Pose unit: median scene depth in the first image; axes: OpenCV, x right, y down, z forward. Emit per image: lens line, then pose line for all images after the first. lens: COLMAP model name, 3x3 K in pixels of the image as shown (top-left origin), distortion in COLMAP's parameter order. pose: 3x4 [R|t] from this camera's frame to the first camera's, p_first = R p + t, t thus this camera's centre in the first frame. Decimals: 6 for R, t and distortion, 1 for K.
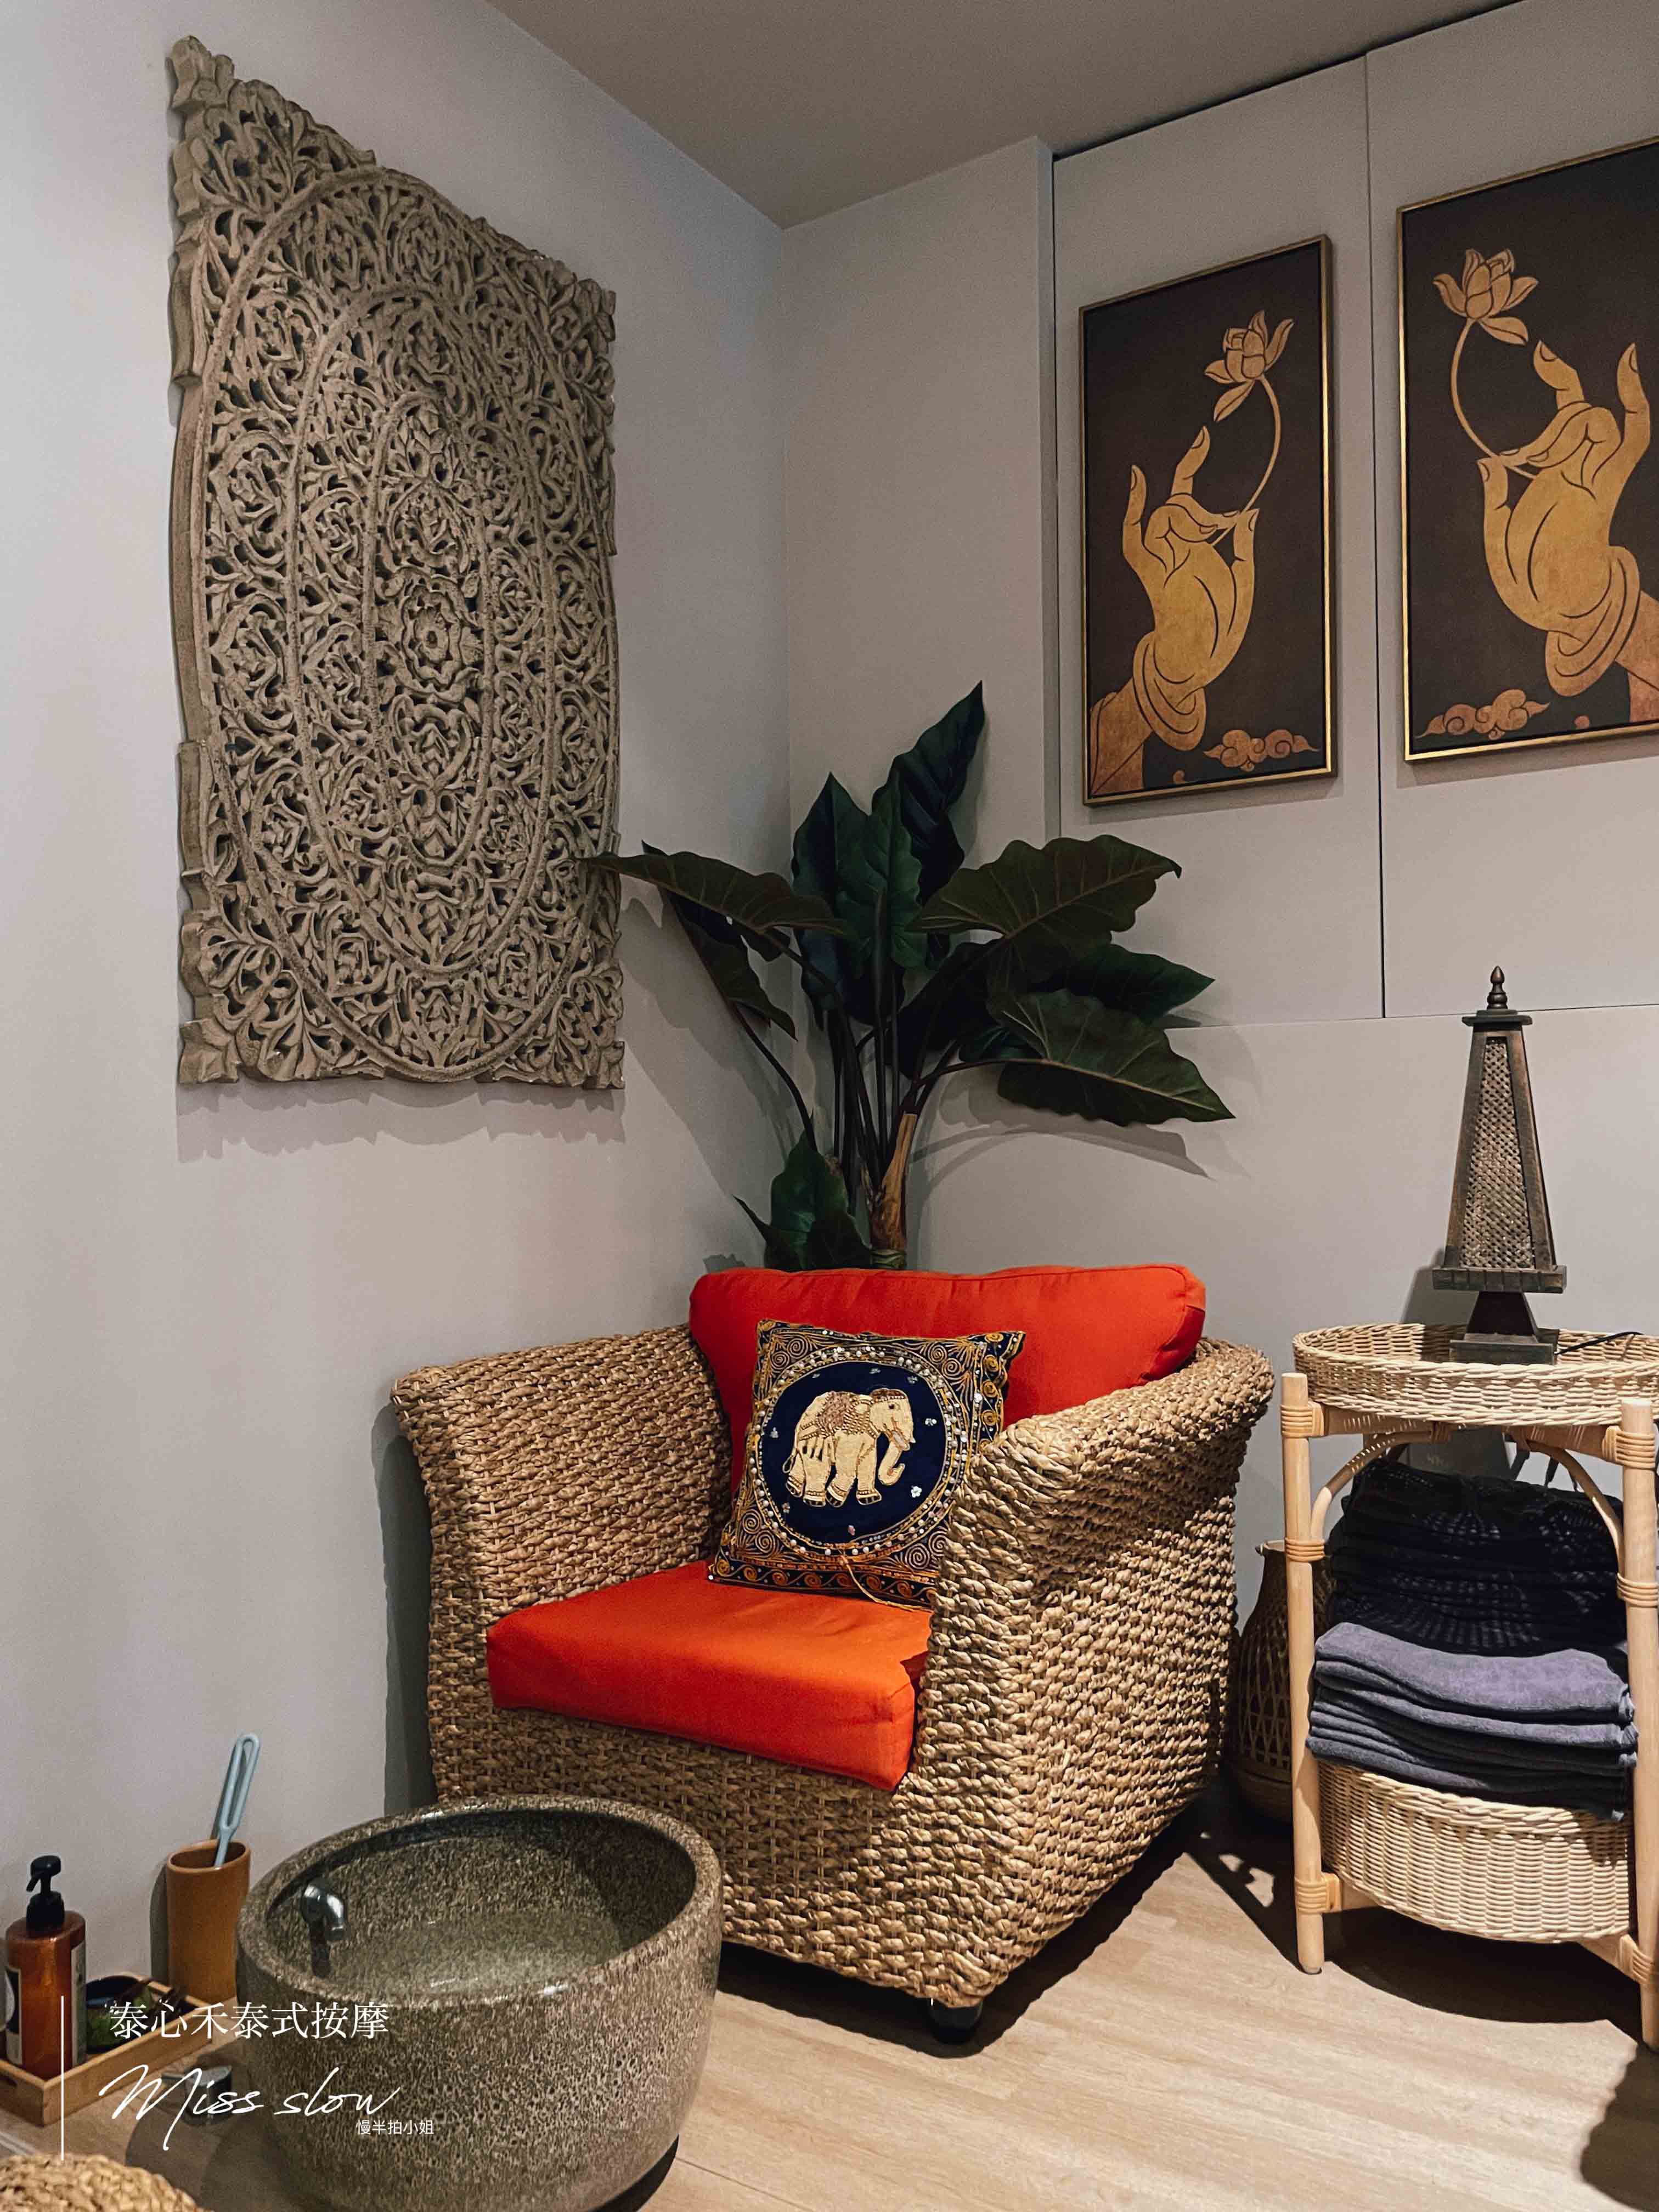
lens RADIAL K [[1711.2, 0, 841.6], [0, 1711.2, 1098.4], [0, 0, 1]] dist [0.064102, -0.092113]
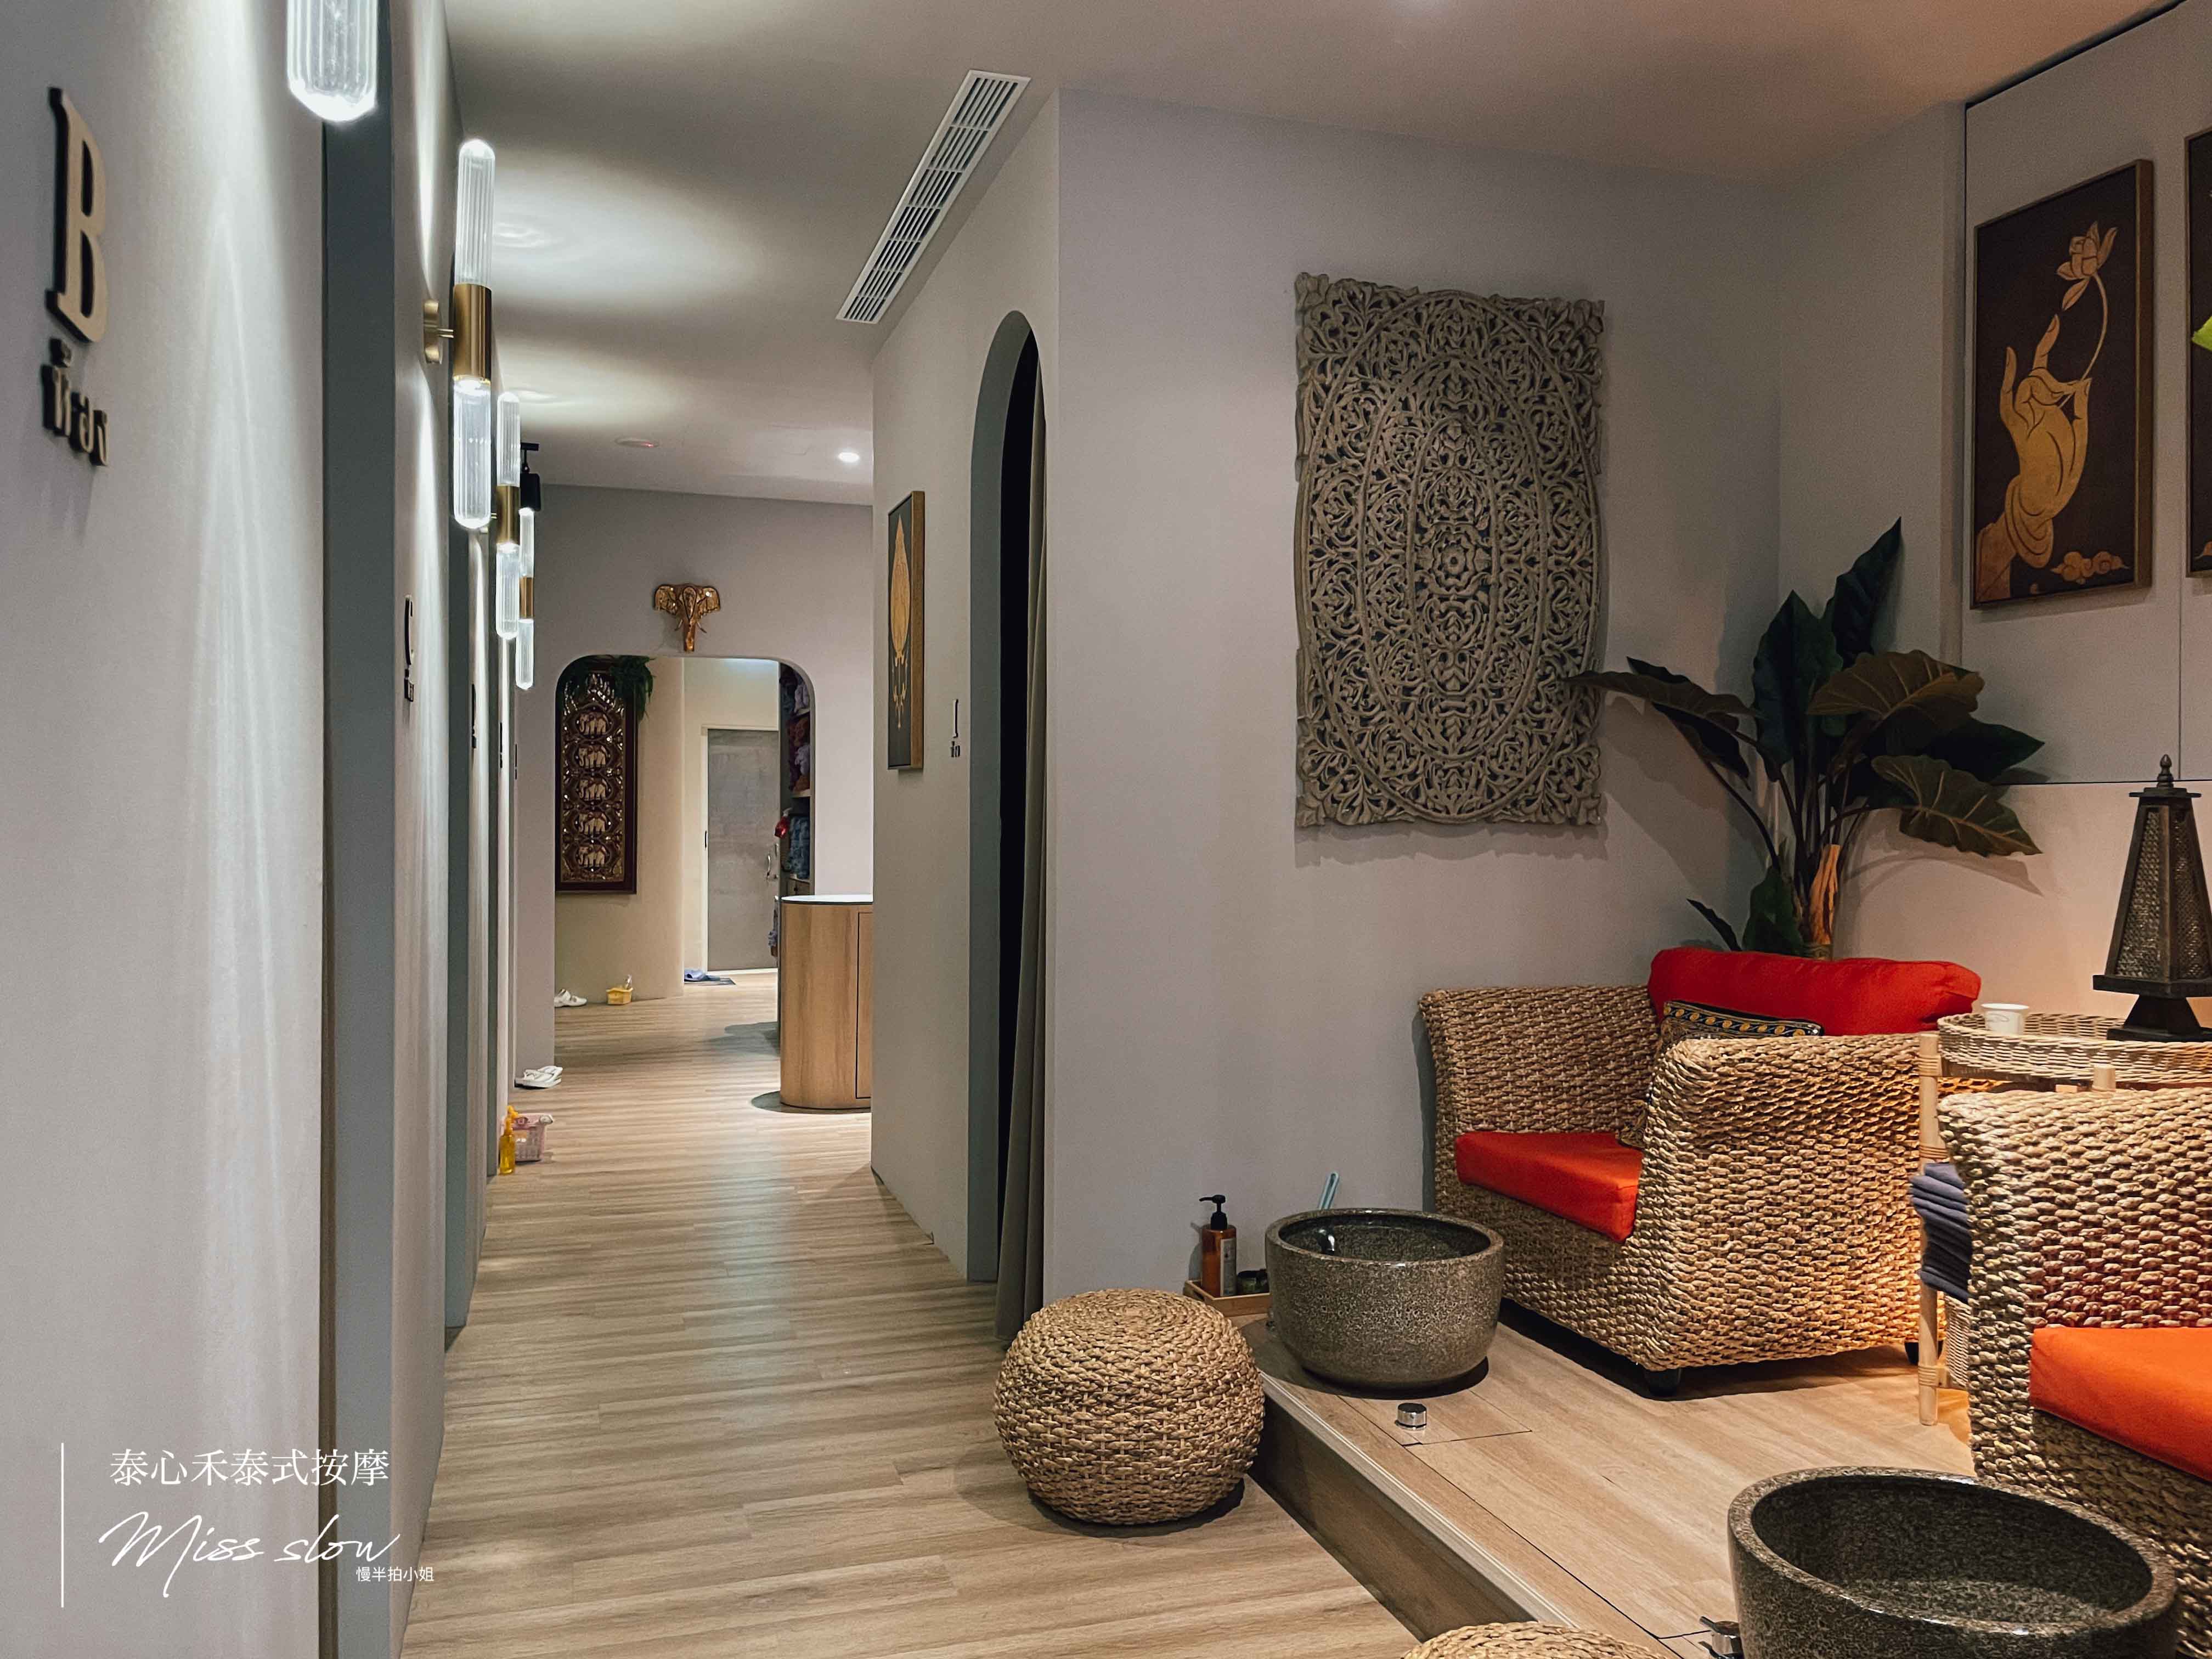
lens RADIAL K [[1711.2, 0, 1101.9], [0, 1711.2, 832.5], [0, 0, 1]] dist [0.064102, -0.092113]
pose [[0.773895, 0.020890, -0.632970, 0.572678], [0.001574, 0.999389, 0.034907, -0.060772], [0.633312, -0.028011, 0.773389, -0.535027]]
